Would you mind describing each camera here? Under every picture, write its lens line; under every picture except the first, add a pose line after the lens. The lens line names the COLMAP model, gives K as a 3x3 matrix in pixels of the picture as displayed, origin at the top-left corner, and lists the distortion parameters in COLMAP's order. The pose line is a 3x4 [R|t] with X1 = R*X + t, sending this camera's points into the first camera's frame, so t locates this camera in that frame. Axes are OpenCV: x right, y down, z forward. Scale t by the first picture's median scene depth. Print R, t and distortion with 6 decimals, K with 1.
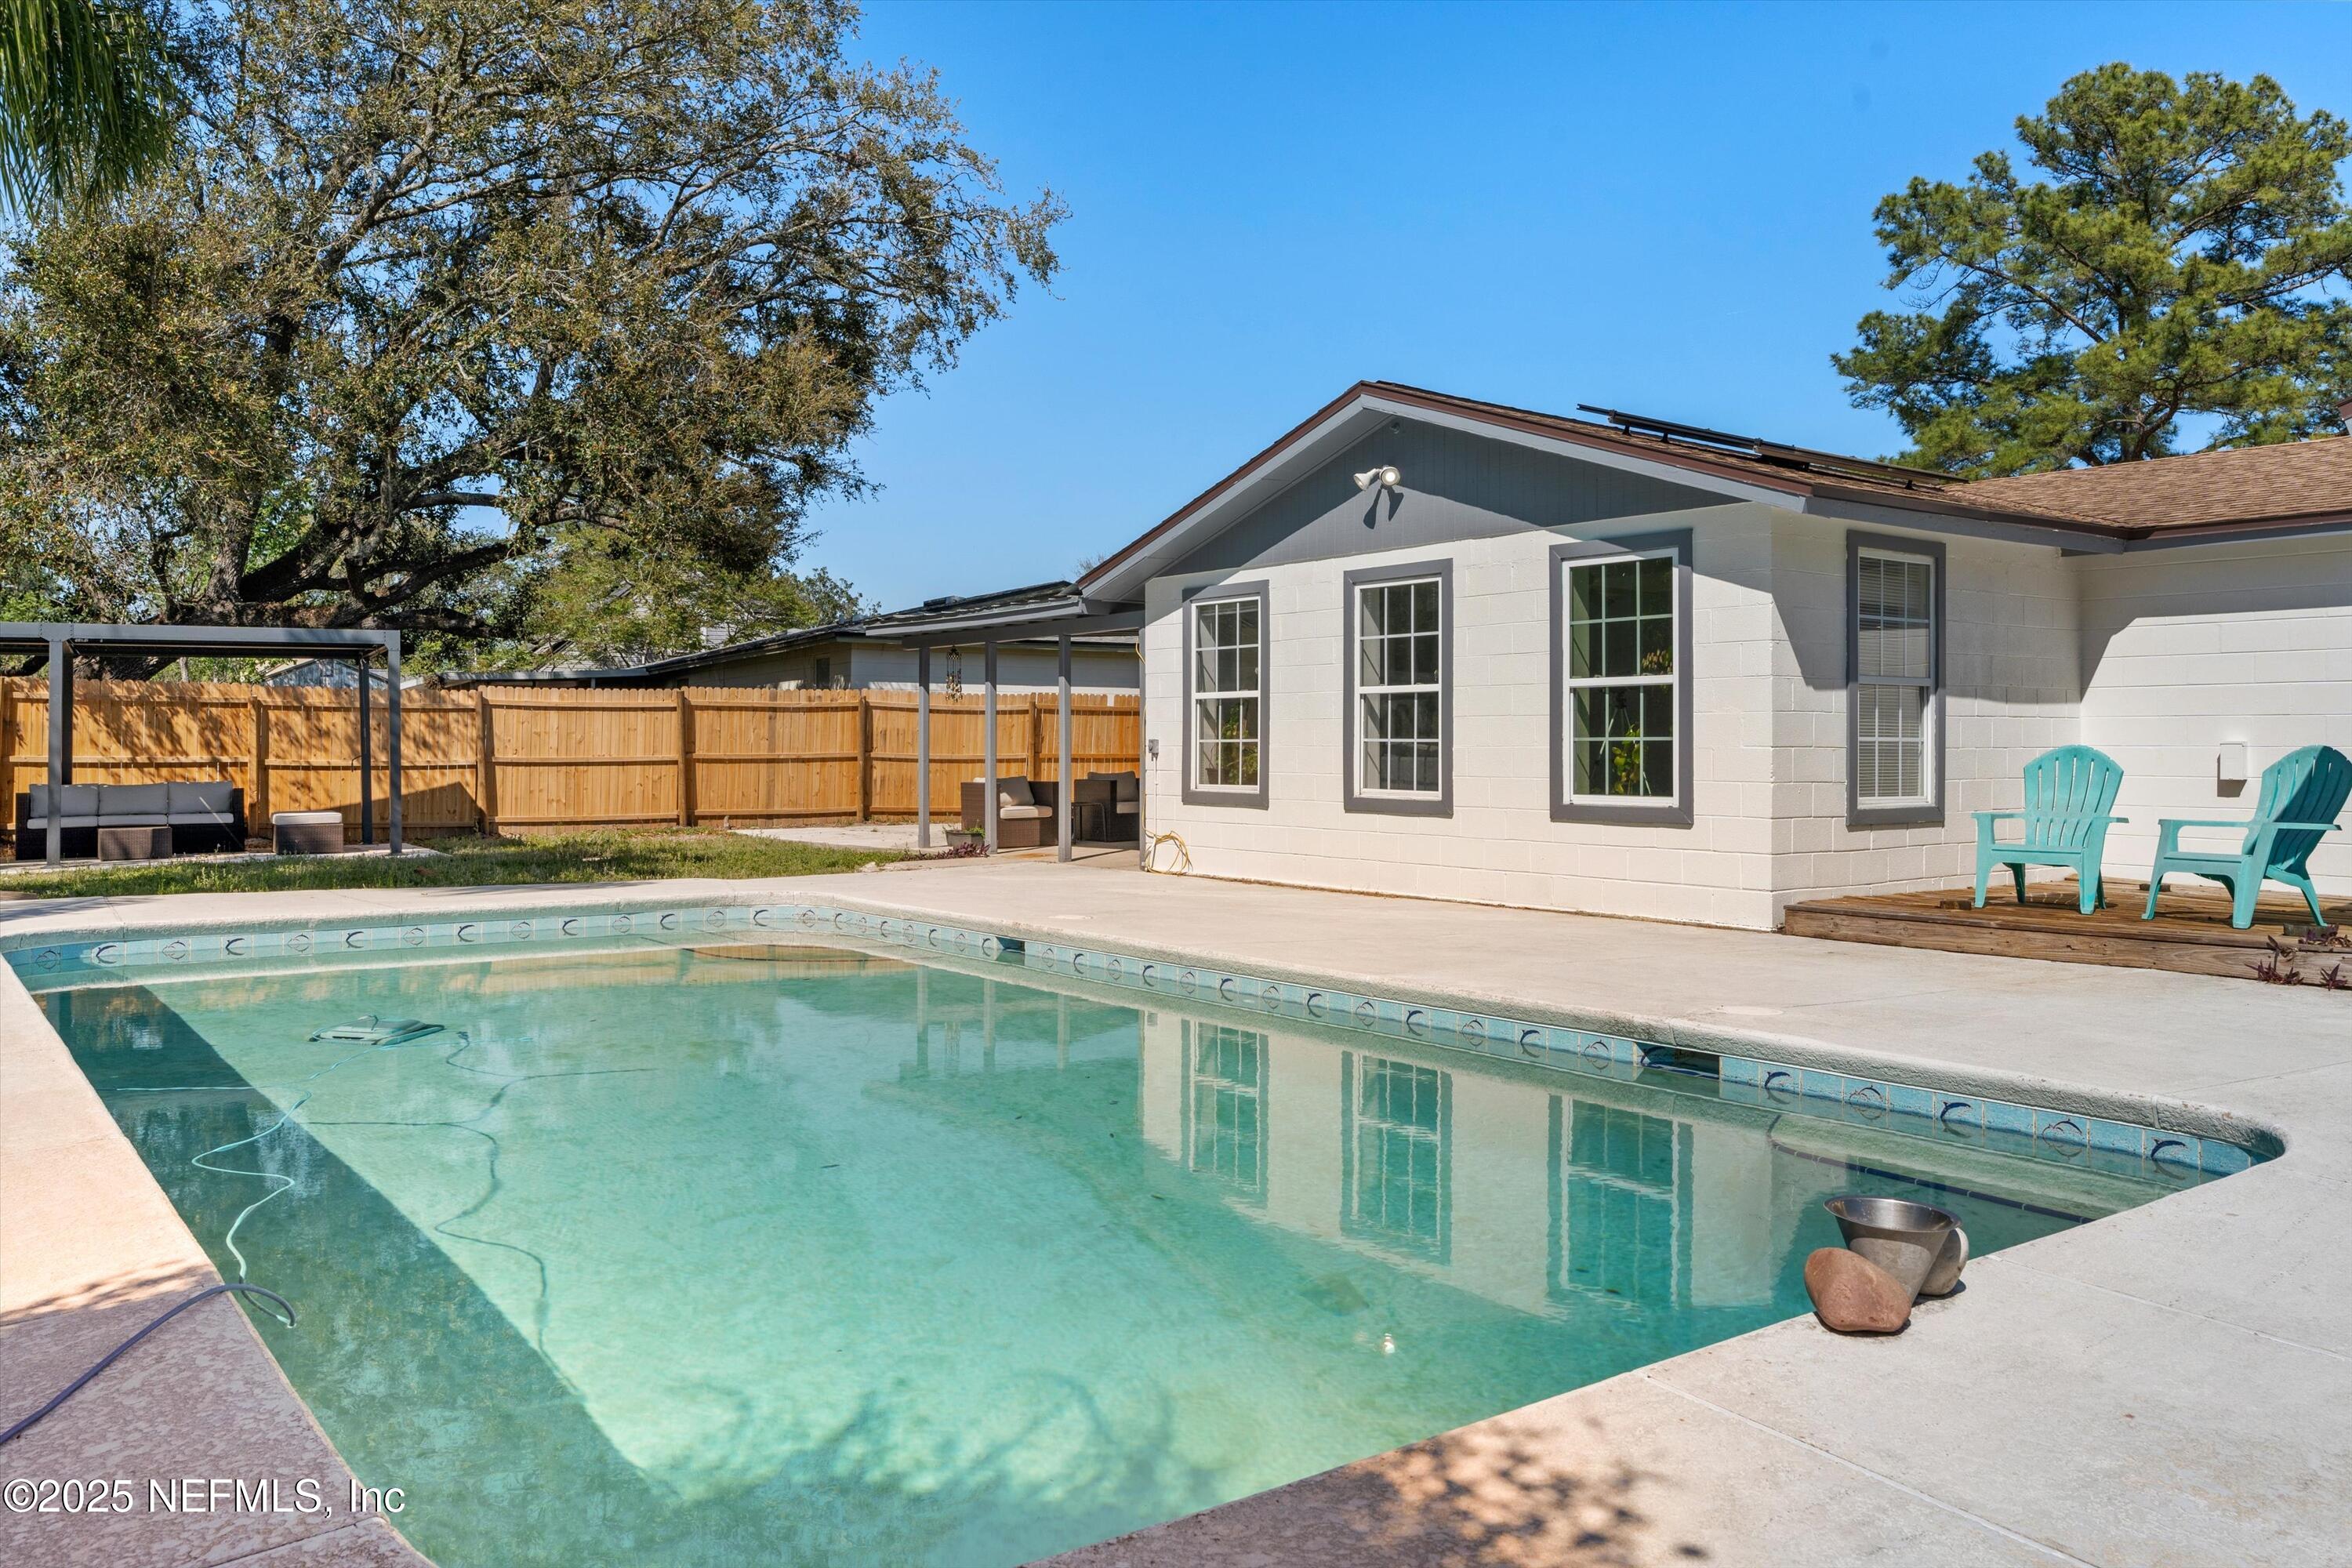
lens RADIAL K [[1759.3, 0, 1176.9], [0, 1759.3, 778.6], [0, 0, 1]] dist [0.001317, 0.000883]
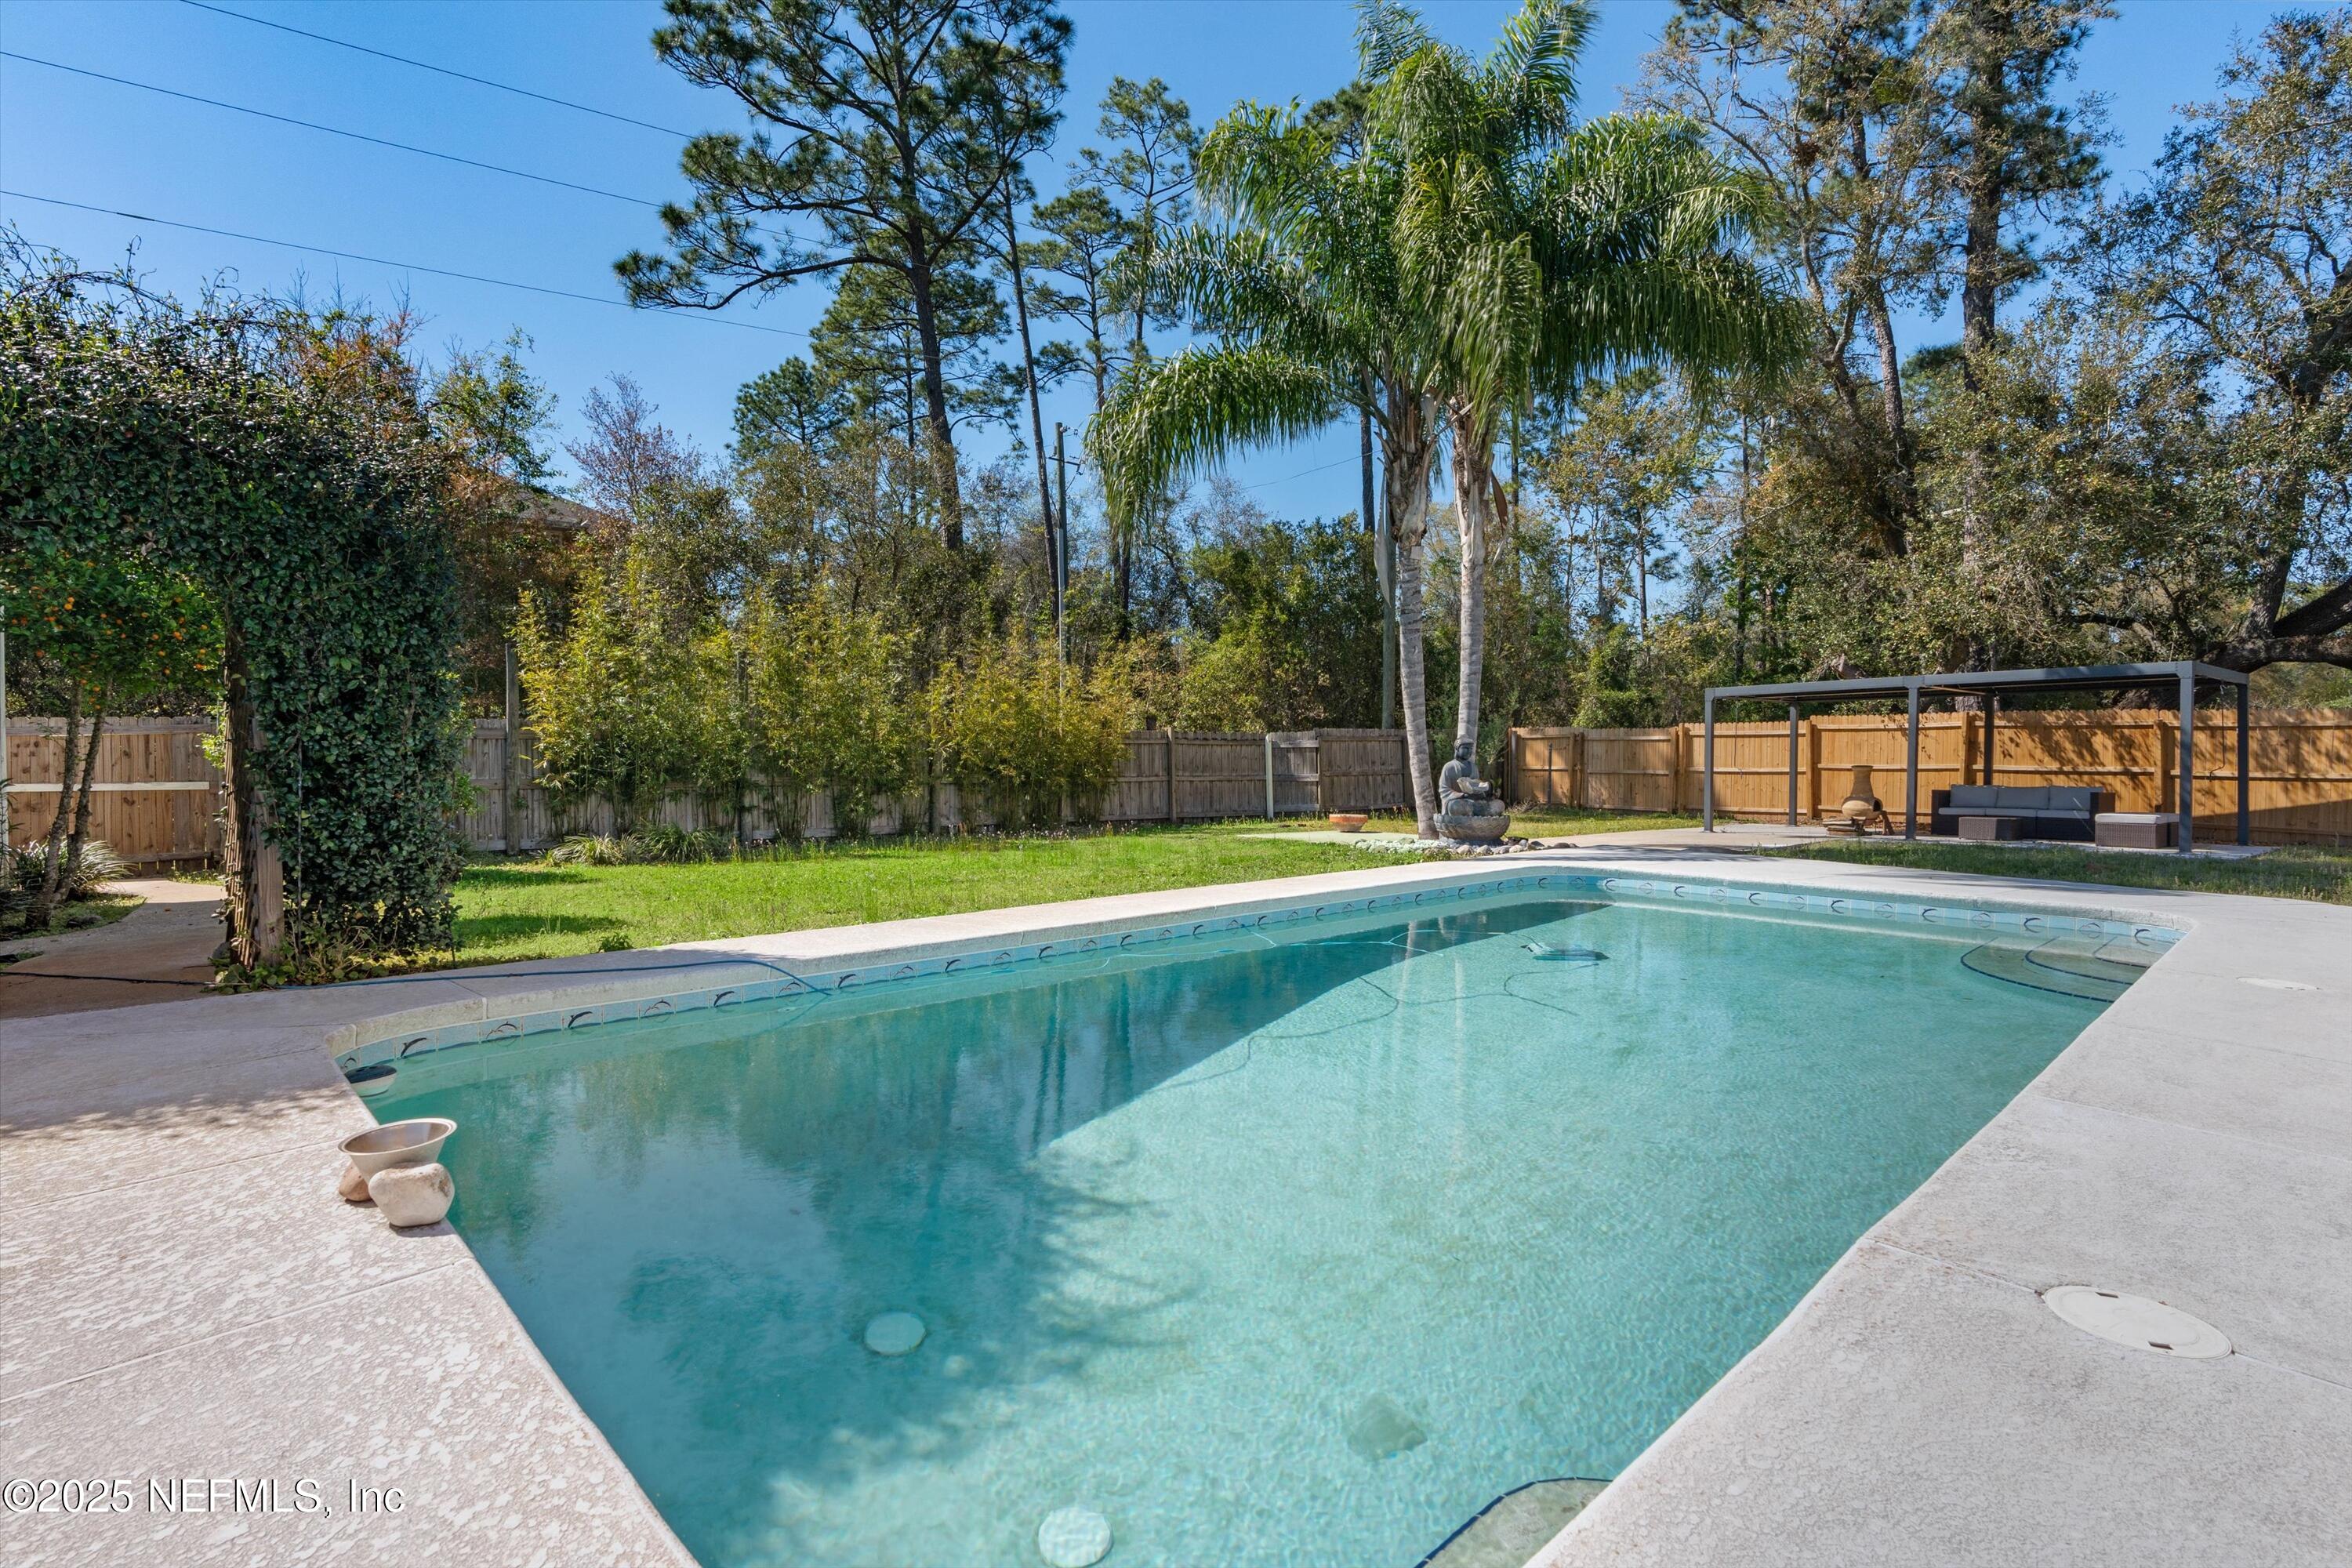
lens RADIAL K [[1142.1, 0, 1180.7], [0, 1142.1, 768.9], [0, 0, 1]] dist [0.000880, 0.001651]
pose [[0.123998, 0.016316, -0.992148, 0.194845], [-0.022011, 0.999664, 0.013689, -0.007728], [0.992038, 0.020141, 0.124316, 0.214808]]
